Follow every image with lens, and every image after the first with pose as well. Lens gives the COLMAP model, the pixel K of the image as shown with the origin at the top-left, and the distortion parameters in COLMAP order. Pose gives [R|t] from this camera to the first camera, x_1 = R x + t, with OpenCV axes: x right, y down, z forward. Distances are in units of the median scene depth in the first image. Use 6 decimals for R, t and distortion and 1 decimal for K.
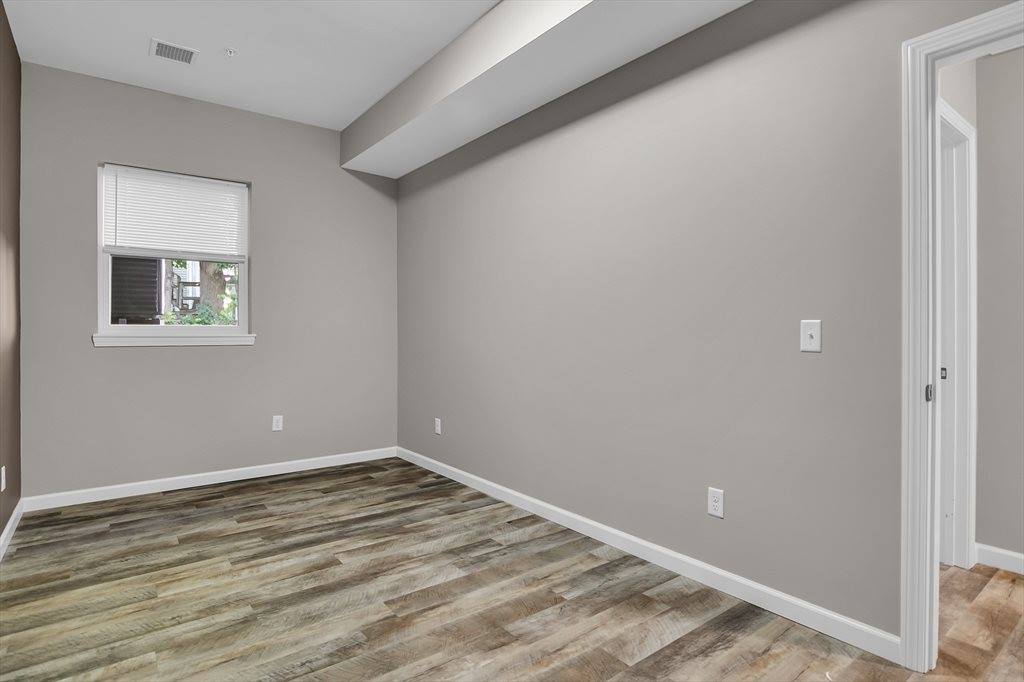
lens RADIAL K [[523.5, 0, 508.2], [0, 523.5, 337.3], [0, 0, 1]] dist [0.000095, -0.000004]
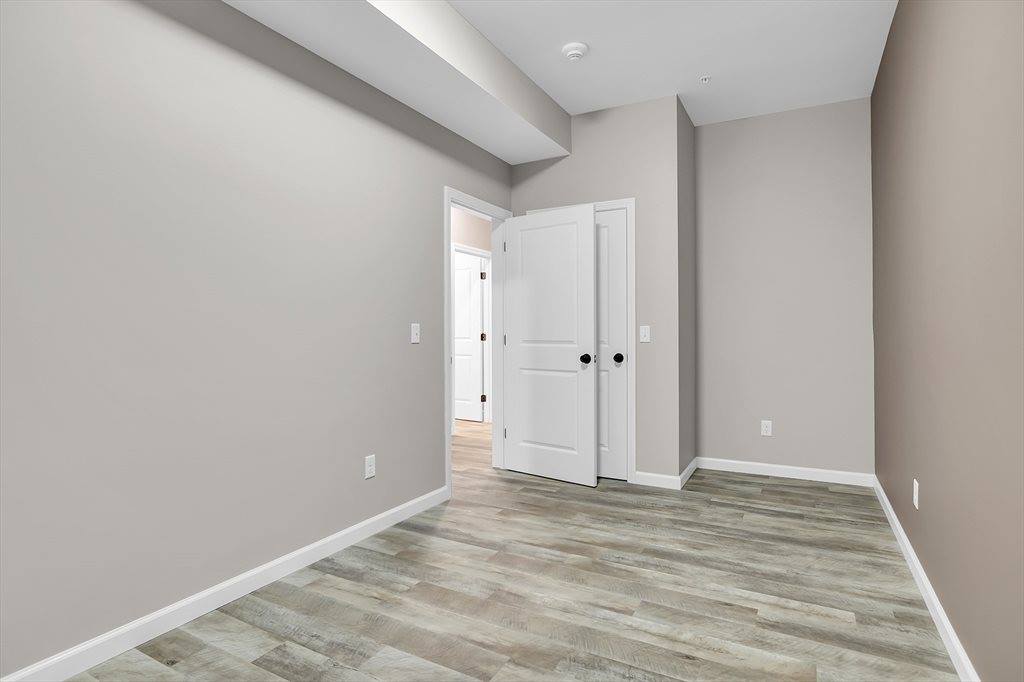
lens RADIAL K [[523.5, 0, 512.5], [0, 523.5, 338.7], [0, 0, 1]] dist [0.000095, -0.000004]
pose [[-0.399985, -0.002190, 0.916519, -0.900312], [0.009876, 0.999929, 0.006700, 0.005015], [-0.916469, 0.011732, -0.399935, 1.205057]]
